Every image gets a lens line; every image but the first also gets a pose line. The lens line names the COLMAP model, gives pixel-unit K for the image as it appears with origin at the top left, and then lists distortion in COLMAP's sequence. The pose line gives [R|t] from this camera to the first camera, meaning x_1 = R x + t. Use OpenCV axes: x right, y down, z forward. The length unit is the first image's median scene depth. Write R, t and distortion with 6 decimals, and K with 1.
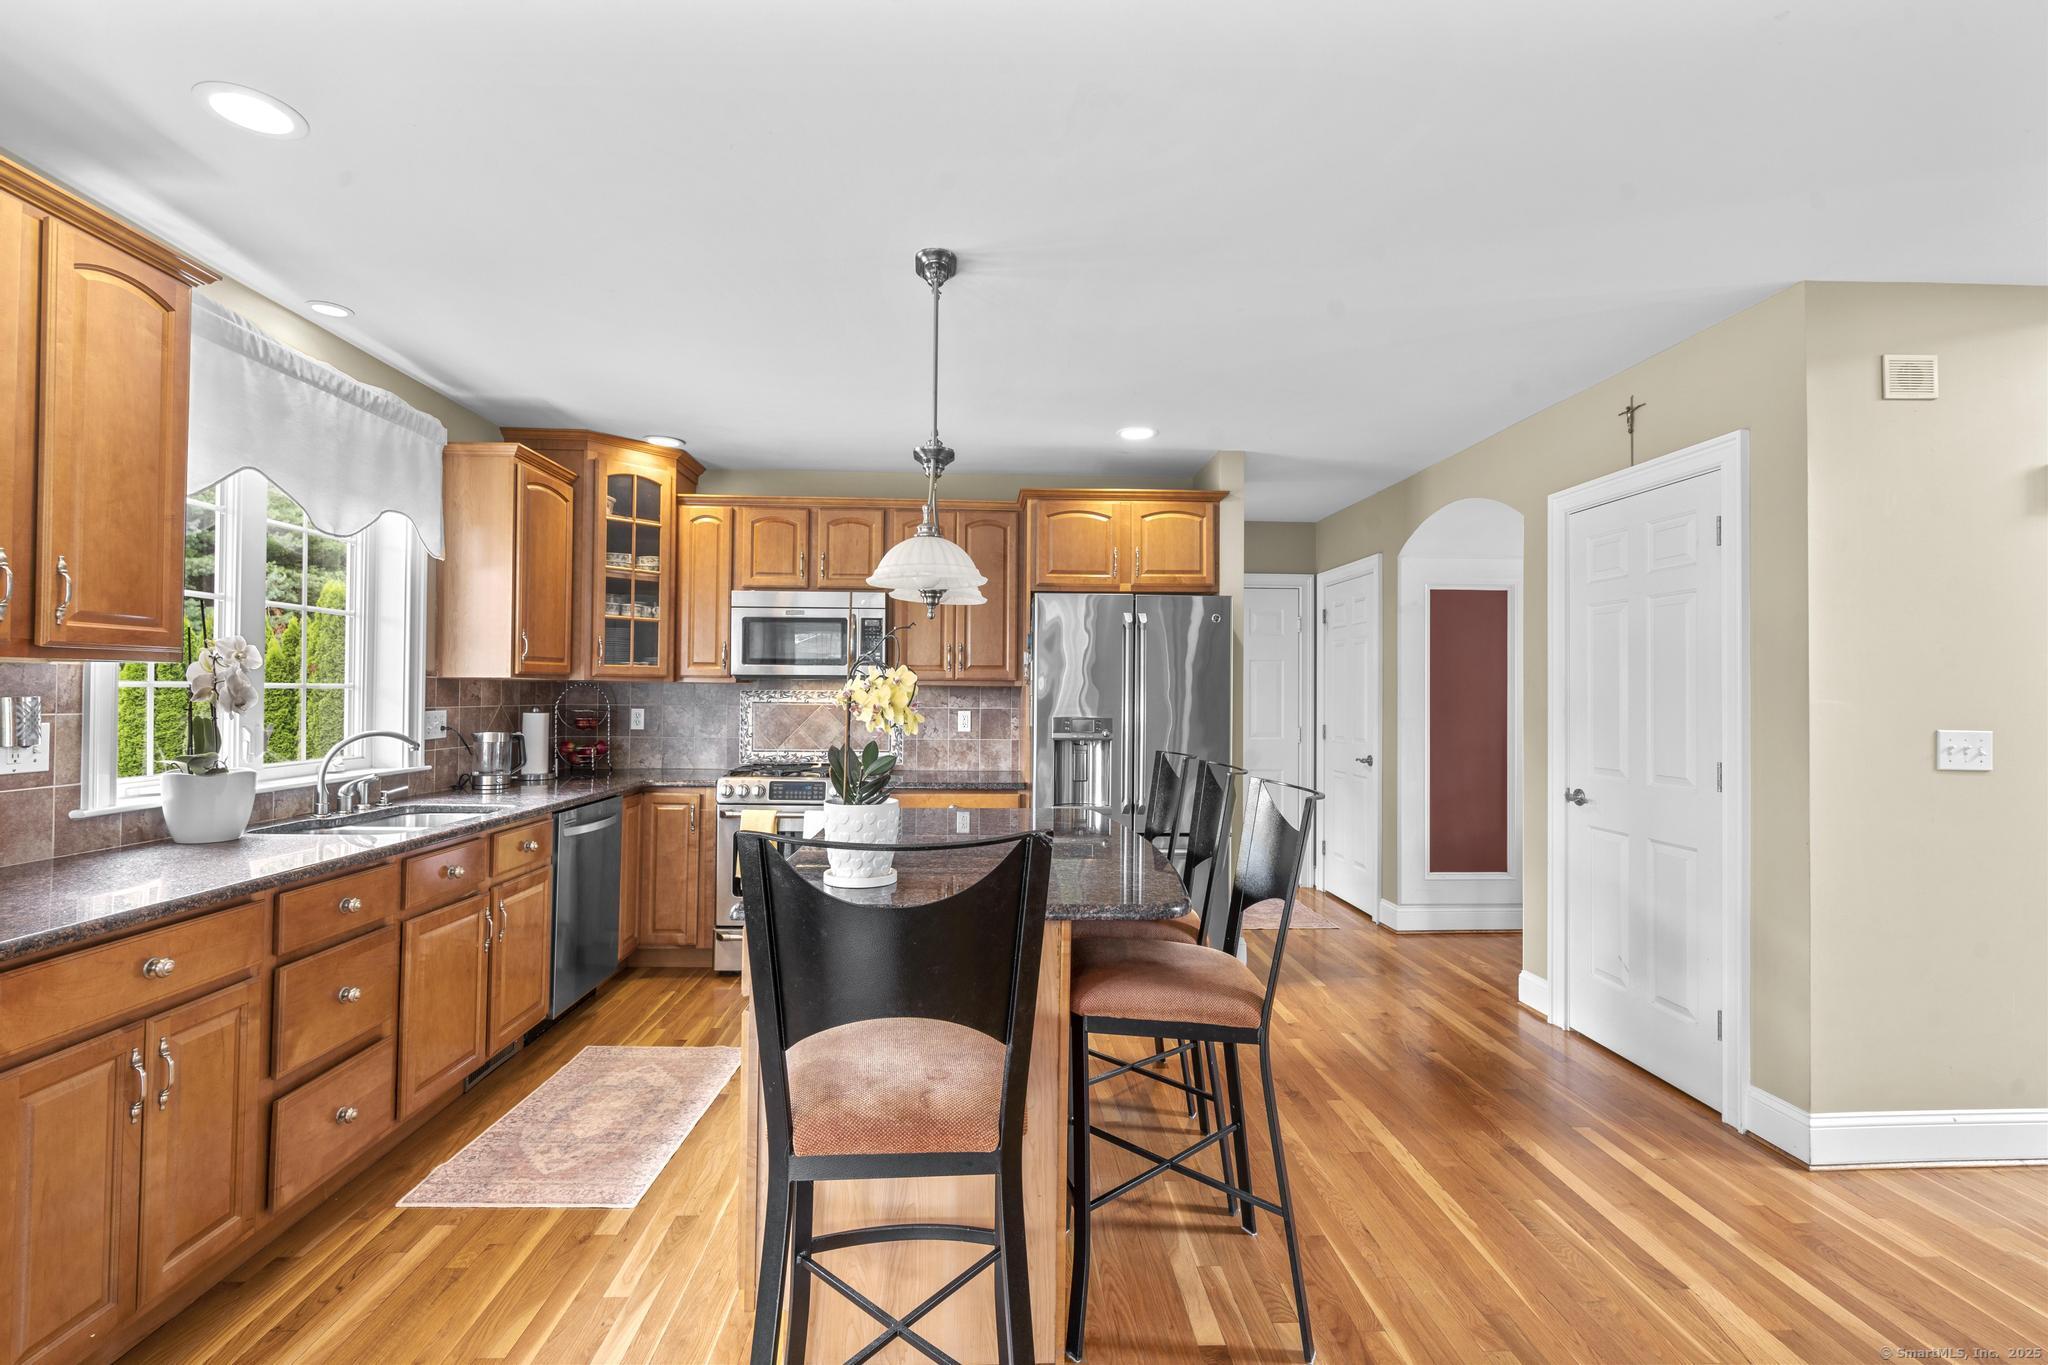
lens RADIAL K [[915.7, 0, 1019.3], [0, 915.7, 679.2], [0, 0, 1]] dist [-0.004545, 0.001445]
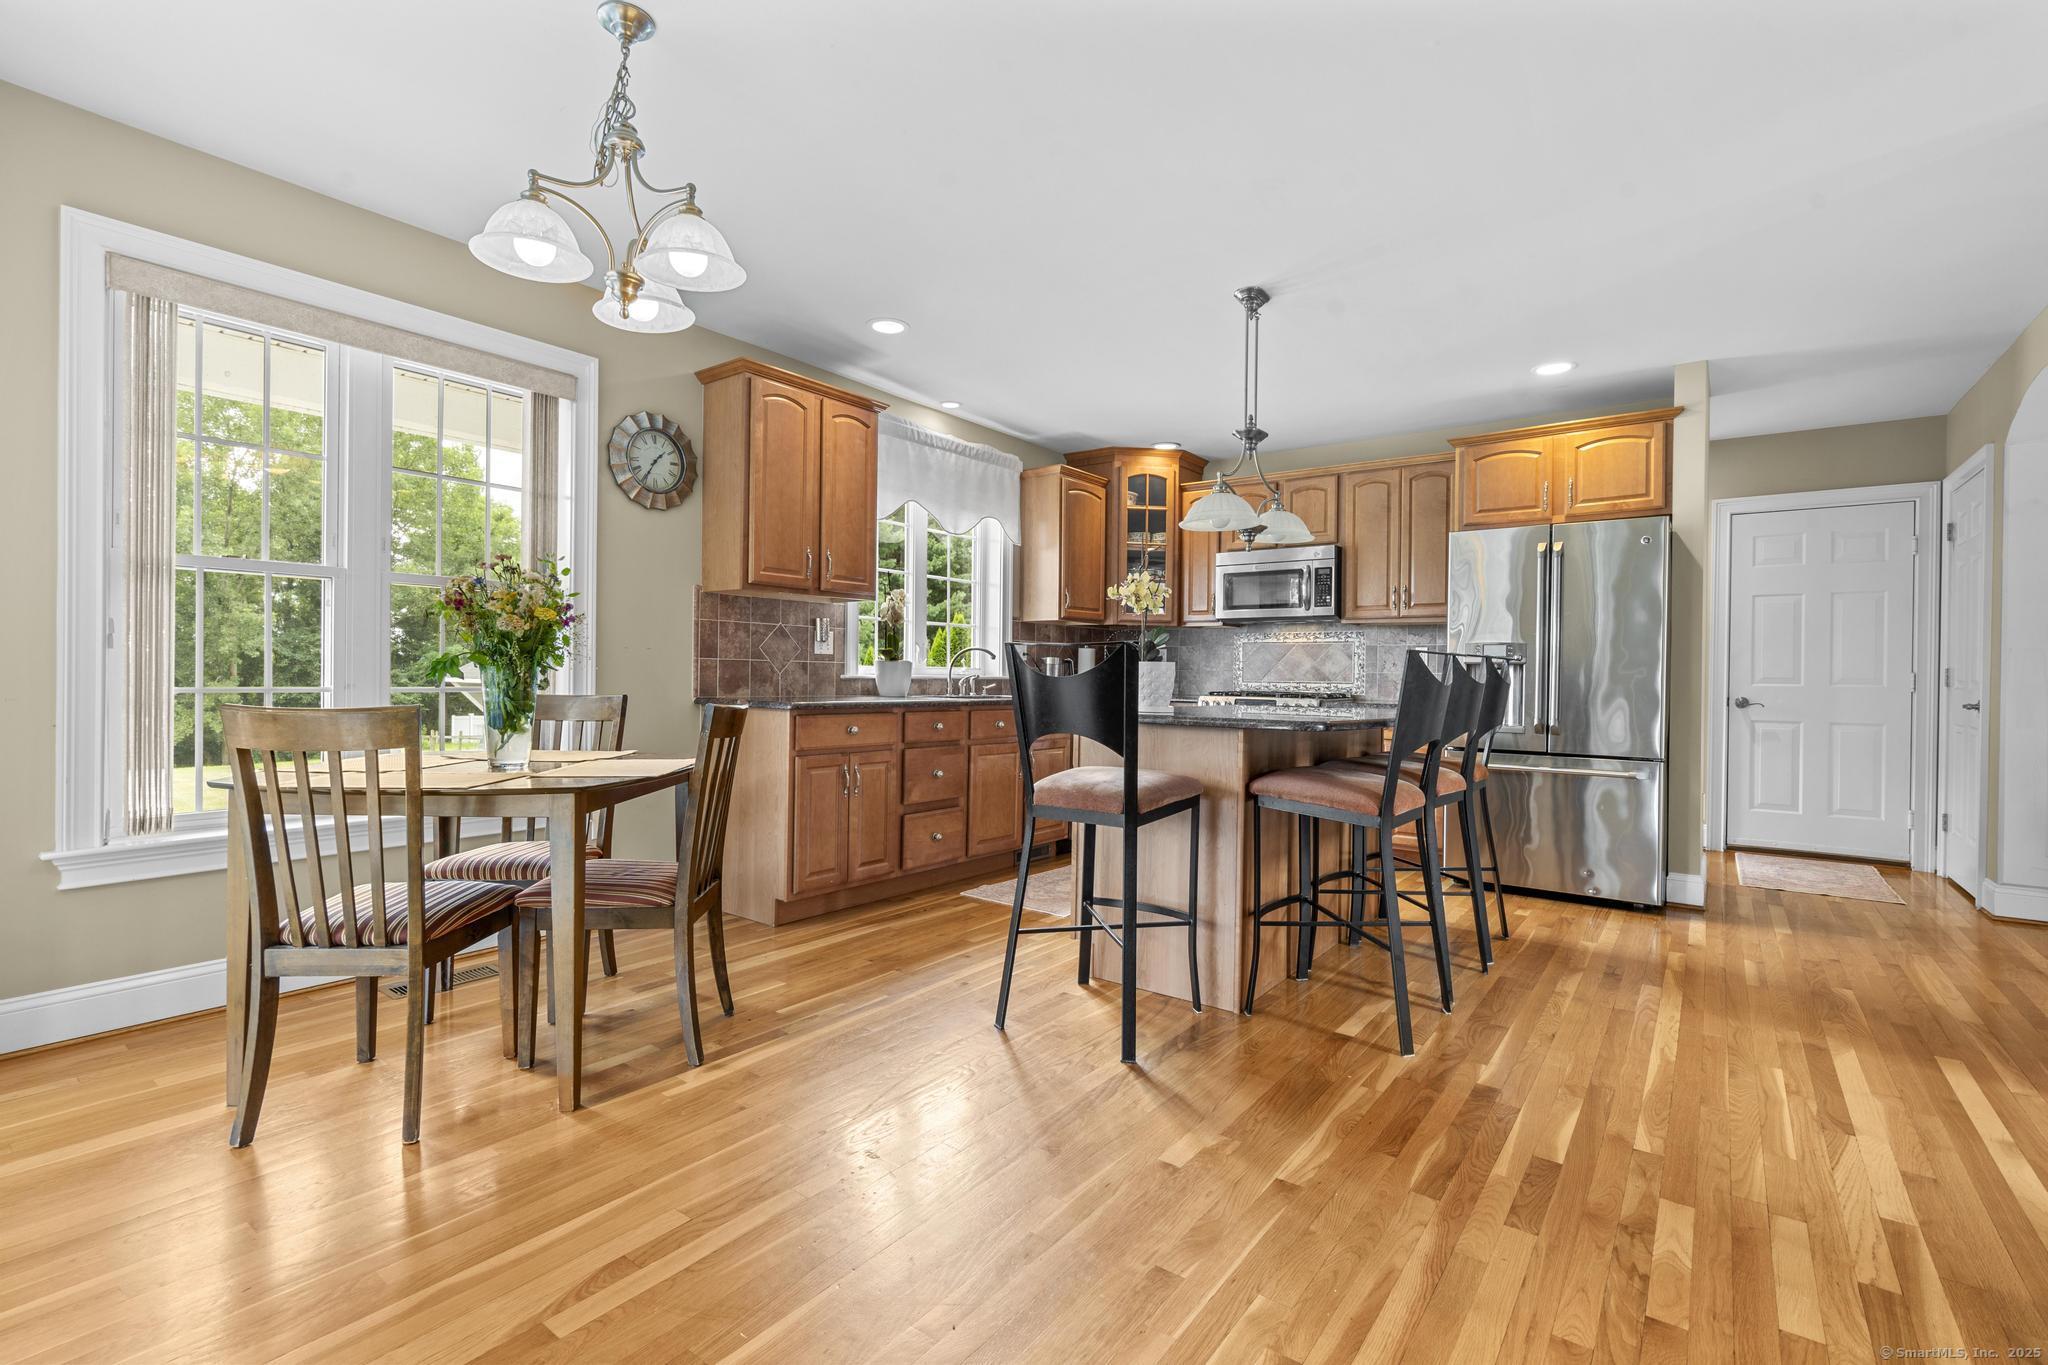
lens RADIAL K [[919.4, 0, 1025.3], [0, 919.4, 674.7], [0, 0, 1]] dist [0.000706, 0.000724]
pose [[0.772913, 0.002987, -0.634504, 0.365544], [0.003547, 0.999953, 0.009027, 0.074537], [0.634501, -0.009228, 0.772867, -0.210832]]
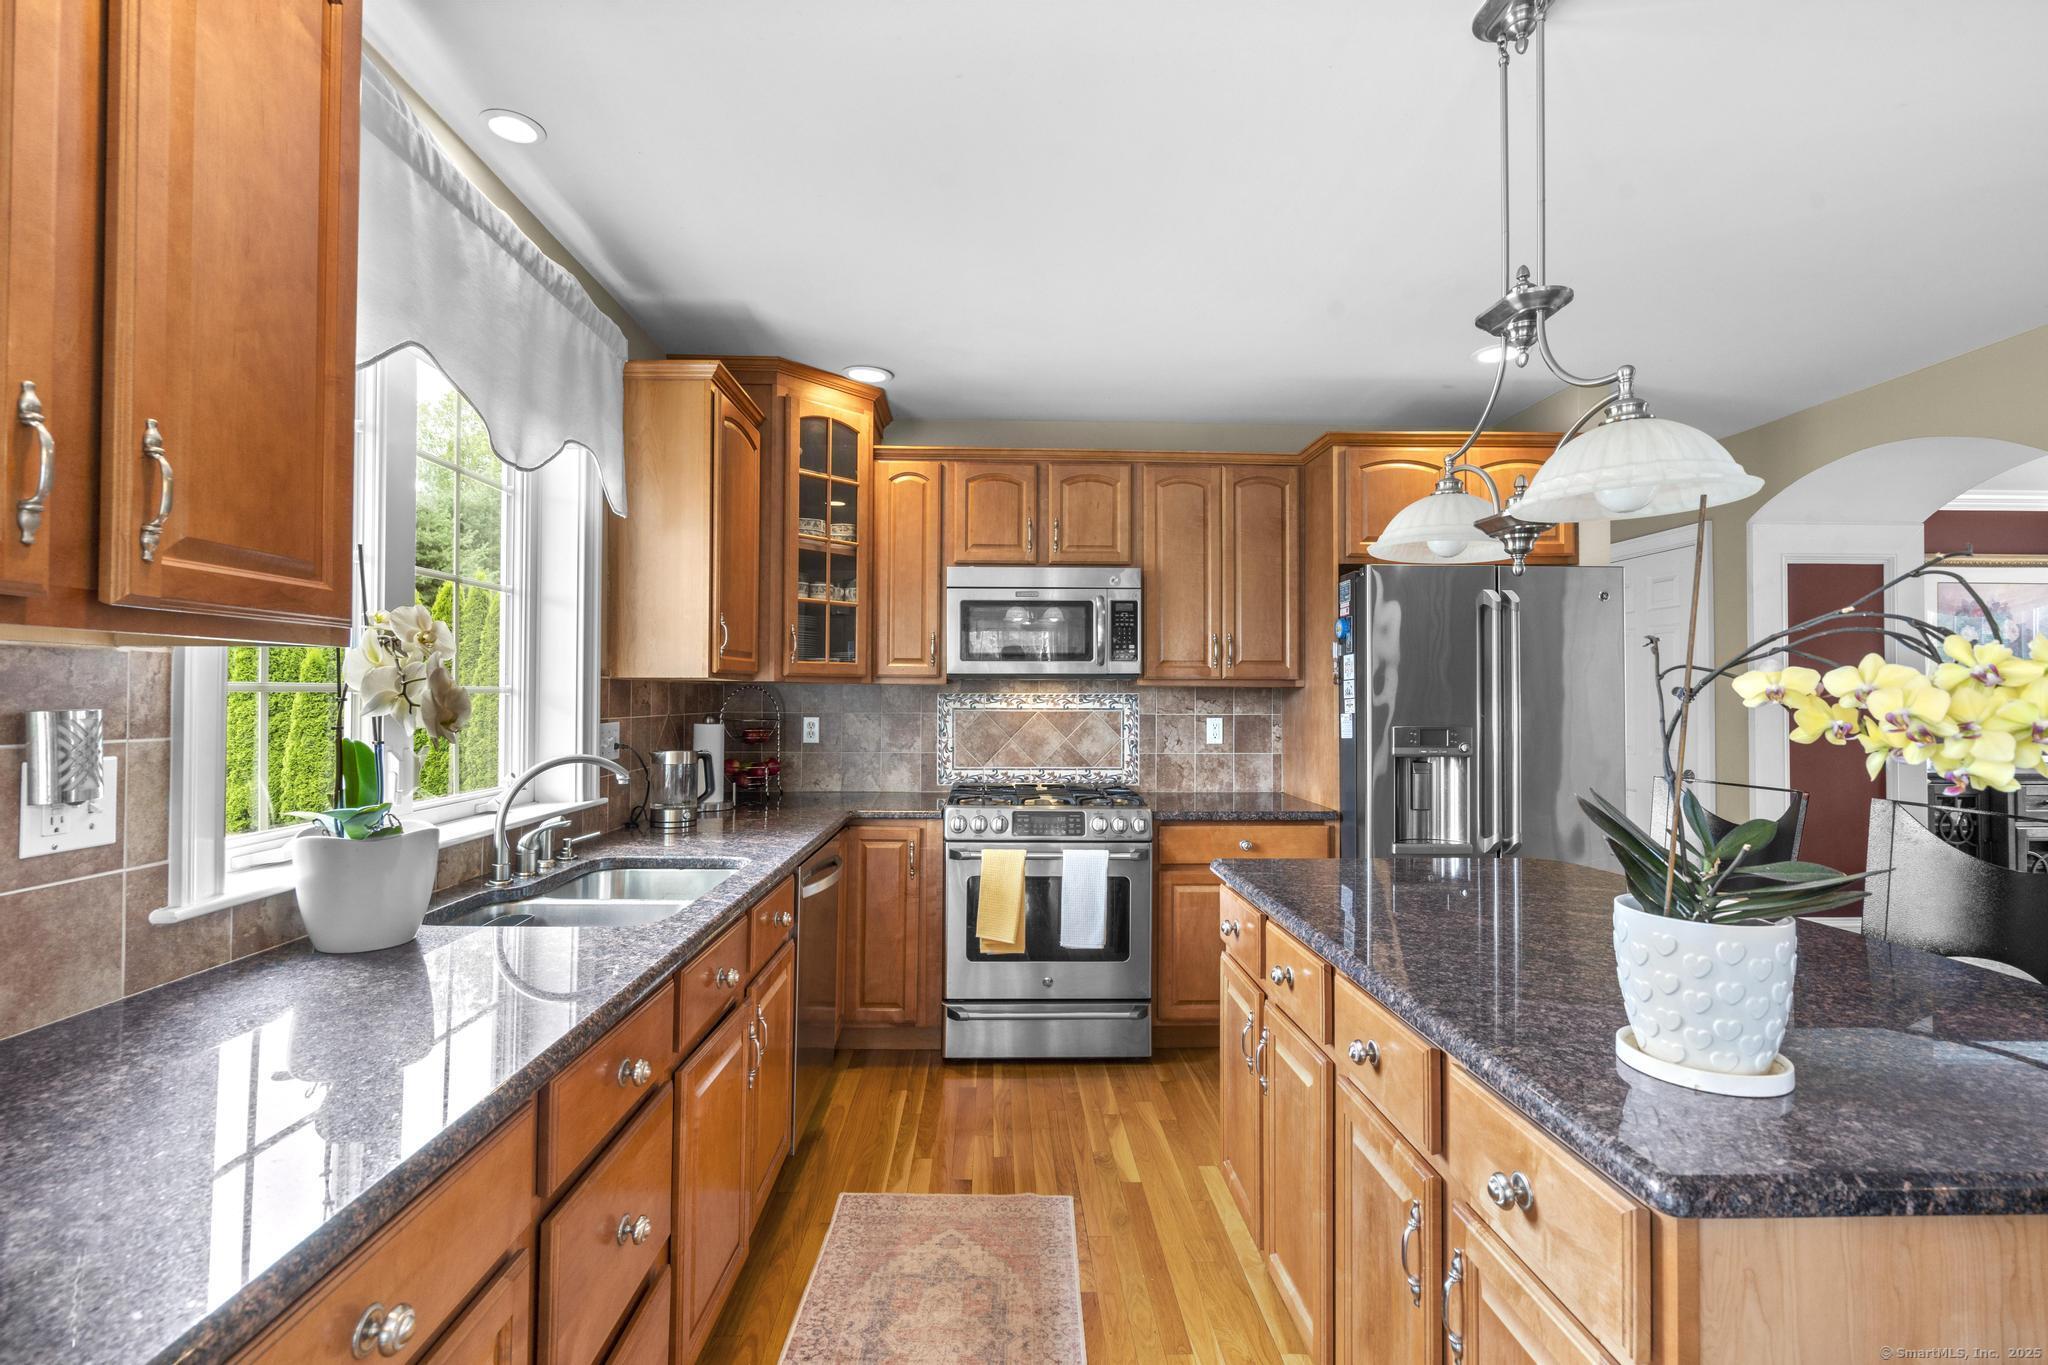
lens RADIAL K [[915.7, 0, 1019.3], [0, 915.7, 679.2], [0, 0, 1]] dist [-0.004545, 0.001445]
pose [[0.999843, -0.004891, -0.017023, -0.289679], [0.004841, 0.999984, -0.002981, 0.002979], [0.017037, 0.002899, 0.999851, 0.260976]]
